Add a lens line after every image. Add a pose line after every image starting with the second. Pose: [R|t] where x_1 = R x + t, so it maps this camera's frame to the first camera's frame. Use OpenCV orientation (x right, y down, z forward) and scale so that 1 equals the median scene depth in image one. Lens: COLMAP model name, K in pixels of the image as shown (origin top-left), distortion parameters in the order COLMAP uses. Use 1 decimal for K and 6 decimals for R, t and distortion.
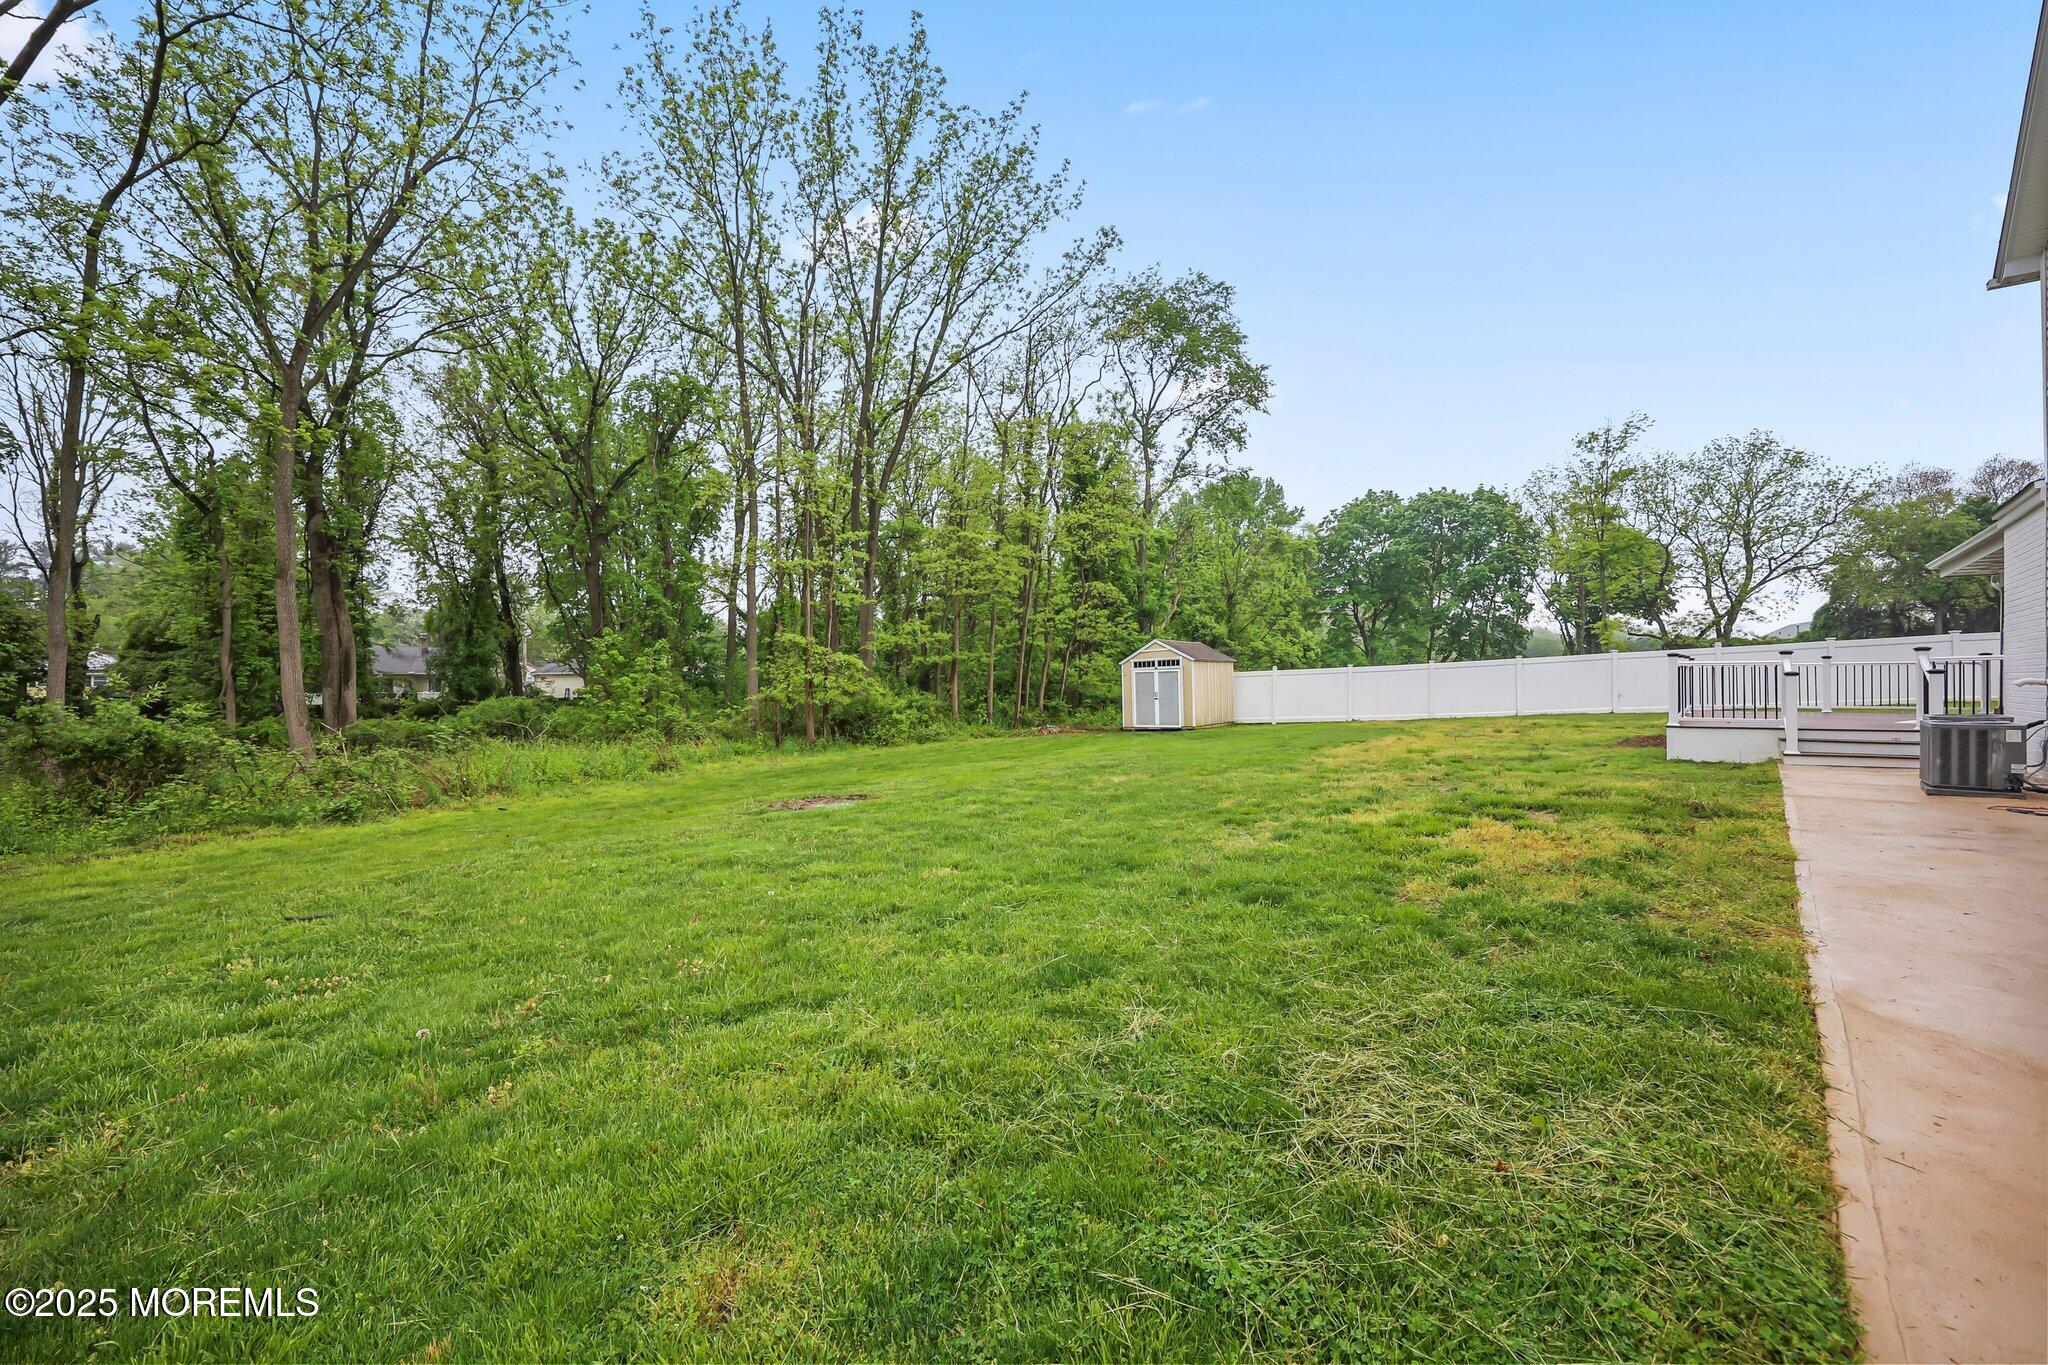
lens RADIAL K [[828.4, 0, 1023.7], [0, 828.4, 671.2], [0, 0, 1]] dist [-0.000225, -0.000024]
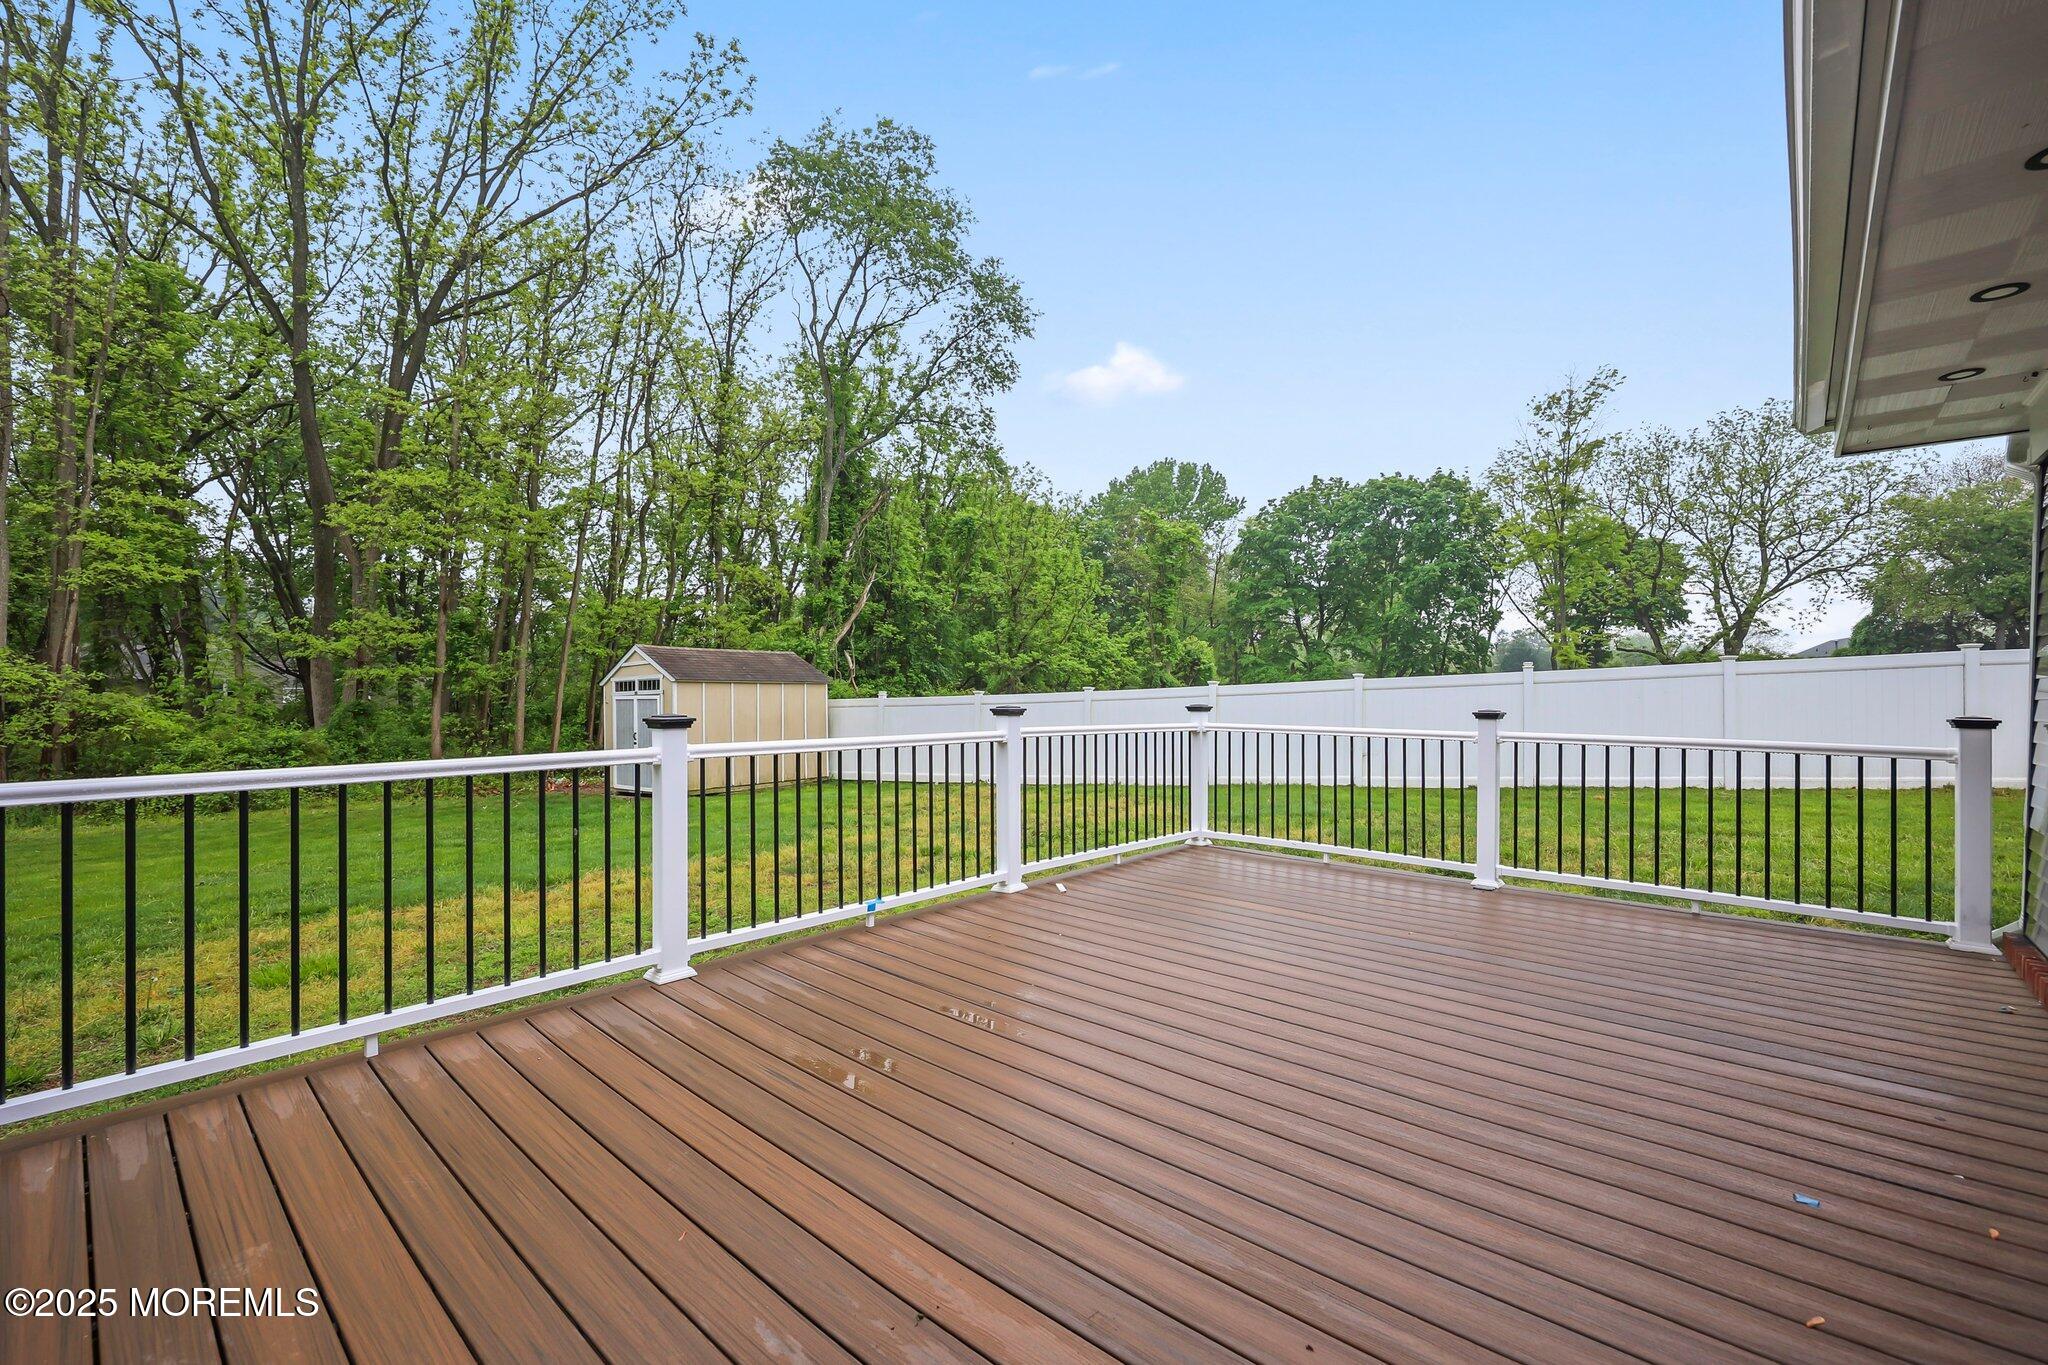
lens RADIAL K [[835.5, 0, 1029.1], [0, 835.5, 684.7], [0, 0, 1]] dist [0.001276, 0.000094]
pose [[0.999416, 0.012453, -0.031834, 0.170139], [-0.012280, 0.999909, 0.005638, -0.006044], [0.031901, -0.005244, 0.999477, 0.141998]]
